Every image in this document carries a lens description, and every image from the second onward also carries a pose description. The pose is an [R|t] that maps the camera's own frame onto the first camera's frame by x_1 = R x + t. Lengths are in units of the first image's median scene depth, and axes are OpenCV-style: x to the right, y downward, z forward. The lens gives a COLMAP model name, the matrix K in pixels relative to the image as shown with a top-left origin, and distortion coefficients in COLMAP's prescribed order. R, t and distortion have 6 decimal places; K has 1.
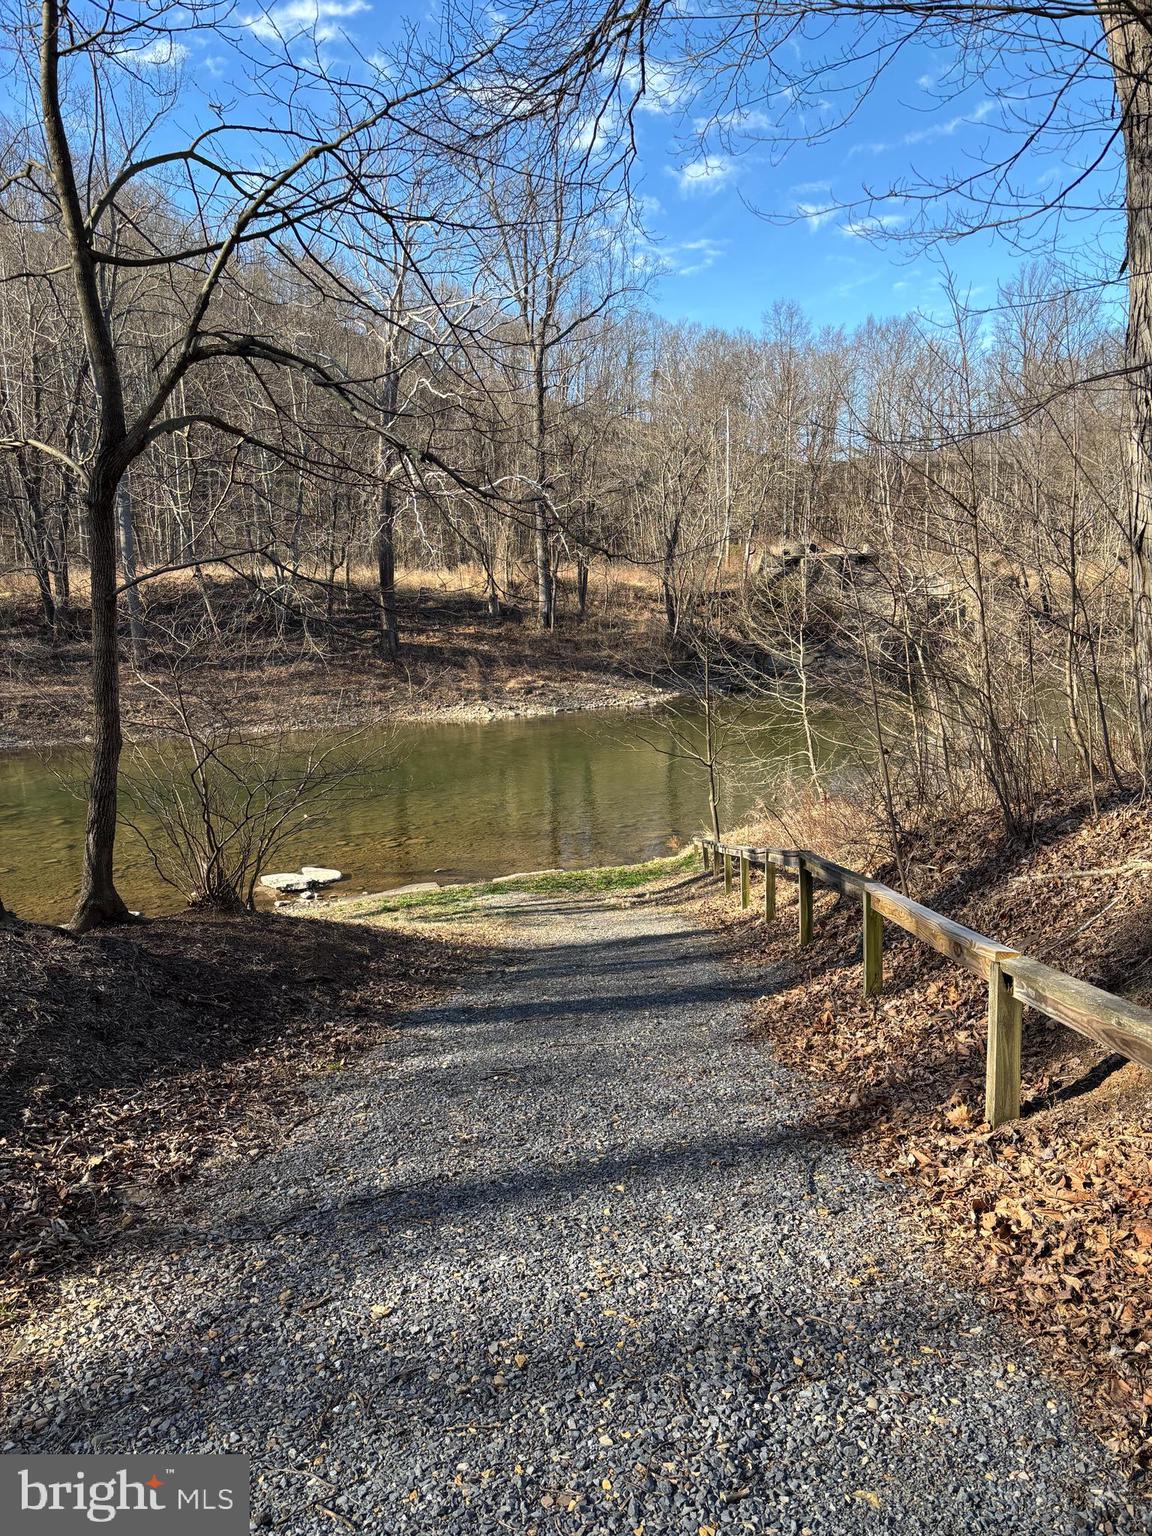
lens RADIAL K [[1145.2, 0, 568.6], [0, 1145.2, 787.6], [0, 0, 1]] dist [0.054587, -0.061335]
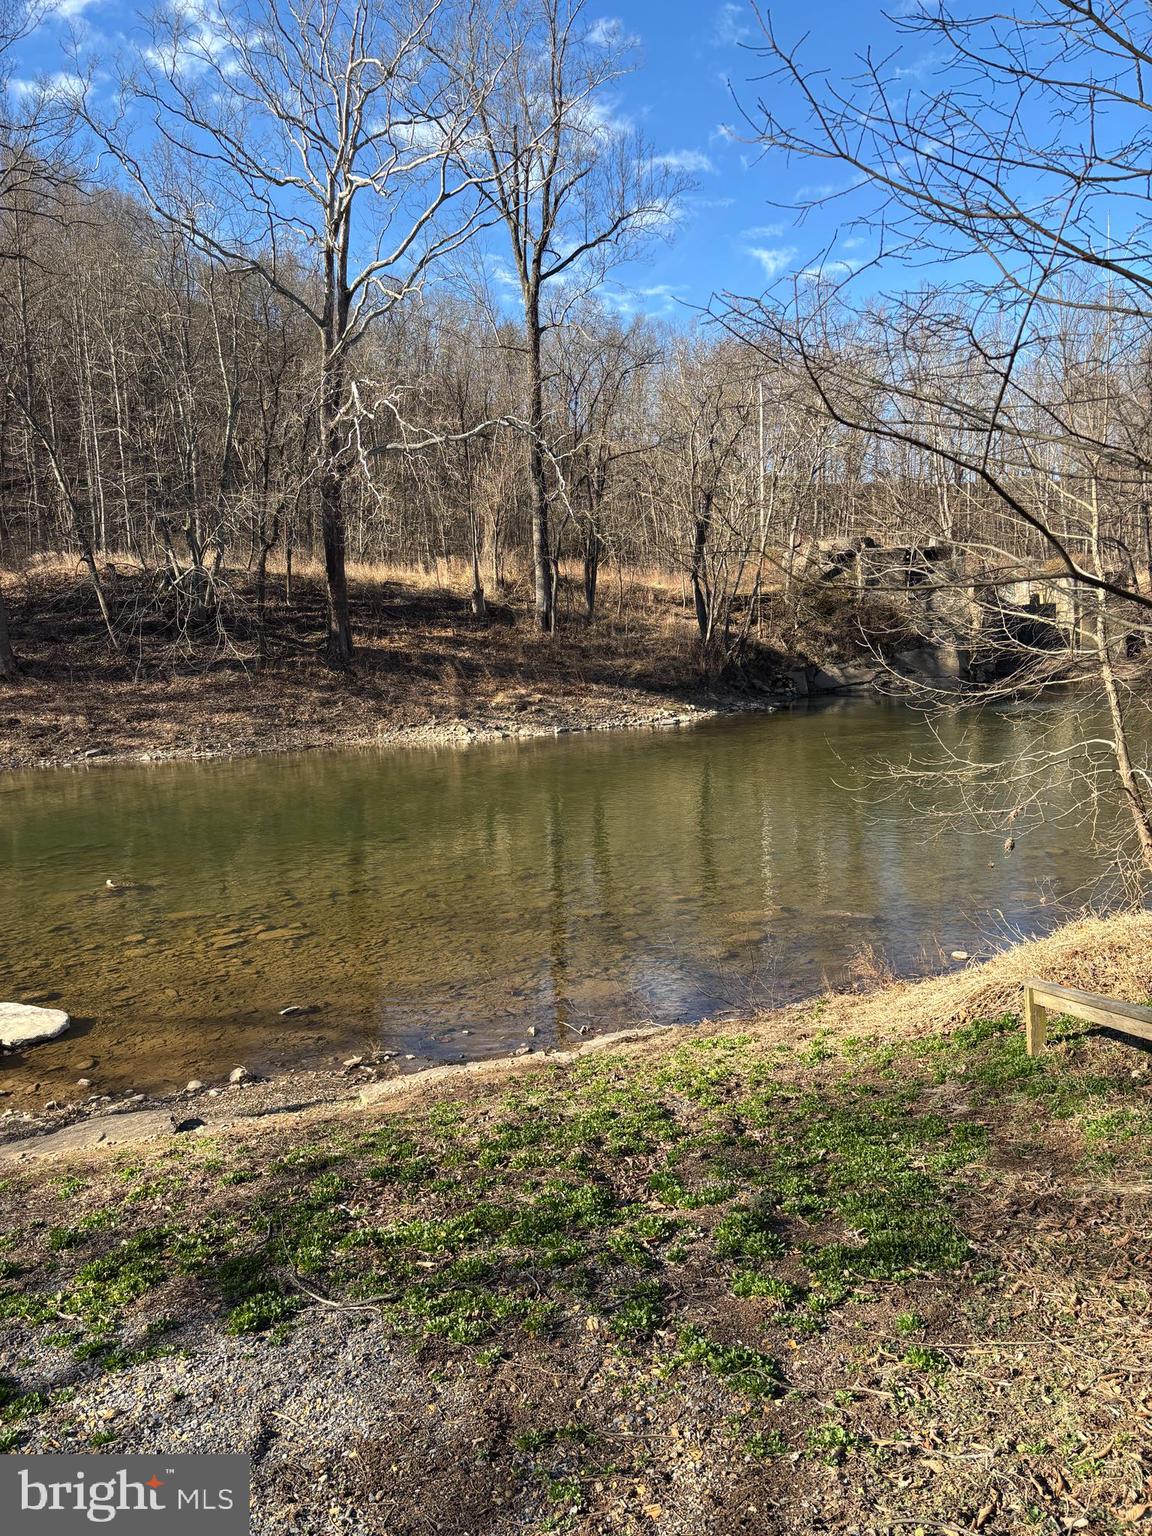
lens RADIAL K [[1150.7, 0, 576.0], [0, 1150.7, 768.0], [0, 0, 1]] dist [0.070106, -0.181095]
pose [[0.999963, -0.008235, 0.002463, -0.001084], [0.008370, 0.998088, -0.061237, 0.002877], [-0.001954, 0.061256, 0.998120, 0.229545]]
